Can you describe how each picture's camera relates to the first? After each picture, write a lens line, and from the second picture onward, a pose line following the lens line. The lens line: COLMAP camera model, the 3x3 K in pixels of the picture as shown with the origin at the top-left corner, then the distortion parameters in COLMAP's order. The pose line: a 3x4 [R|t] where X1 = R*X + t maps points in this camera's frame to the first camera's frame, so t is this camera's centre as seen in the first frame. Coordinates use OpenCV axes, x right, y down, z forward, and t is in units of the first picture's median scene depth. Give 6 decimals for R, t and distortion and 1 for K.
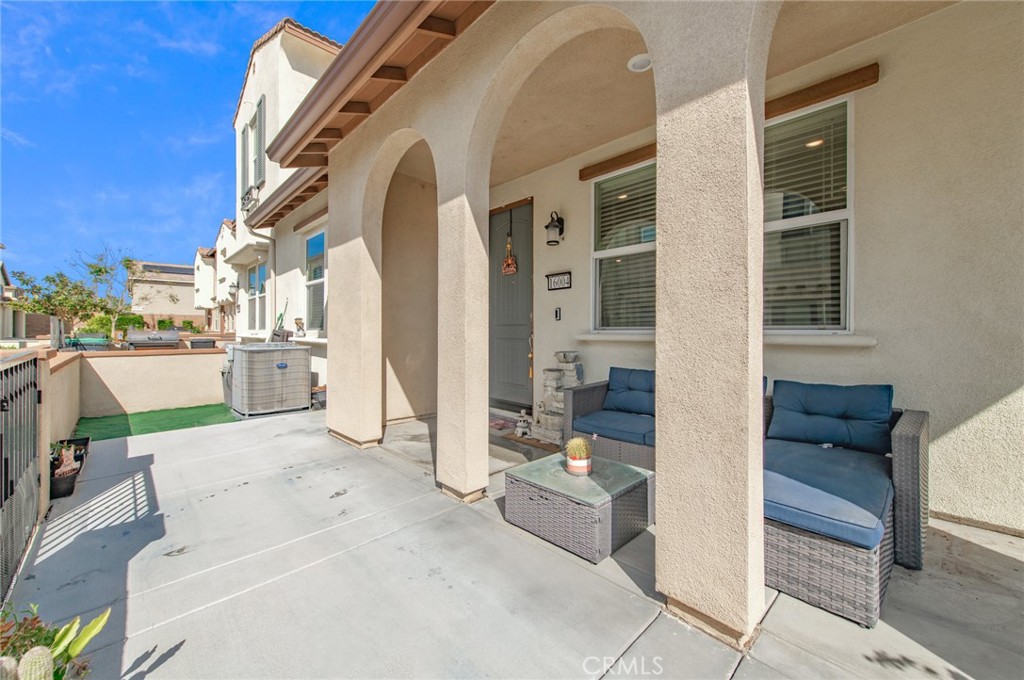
lens RADIAL K [[401.3, 0, 513.3], [0, 401.3, 327.3], [0, 0, 1]] dist [0.003153, -0.000012]
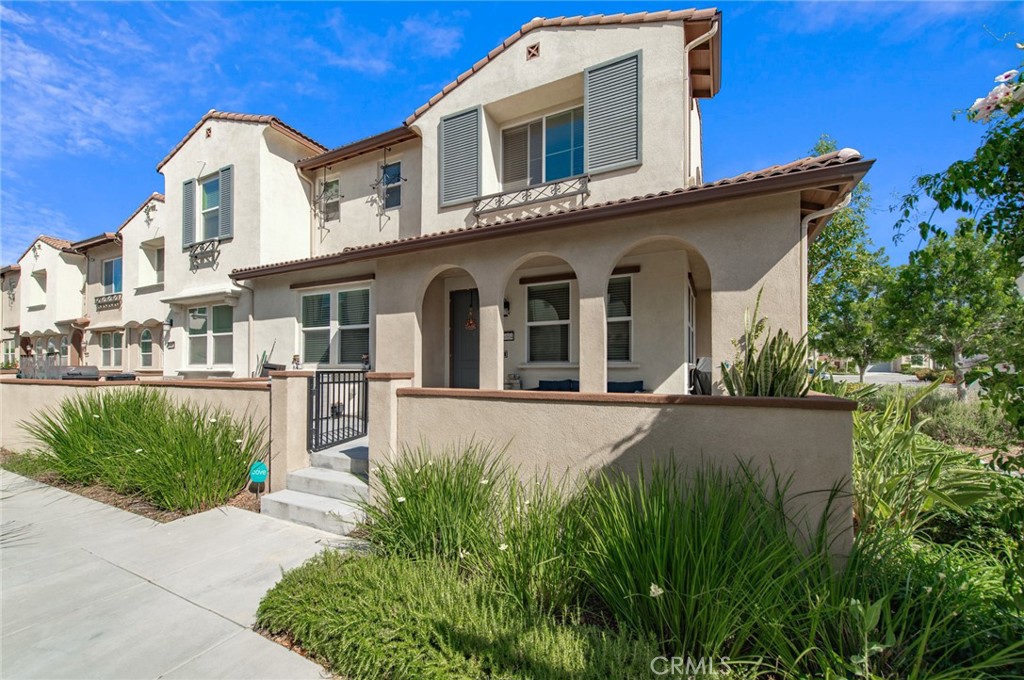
lens RADIAL K [[392.0, 0, 511.9], [0, 392.0, 353.8], [0, 0, 1]] dist [0.016733, -0.000059]
pose [[0.939004, 0.006097, 0.343852, -0.556292], [0.002033, 0.999727, -0.023279, 0.008565], [-0.343900, 0.022558, 0.938735, -0.803541]]
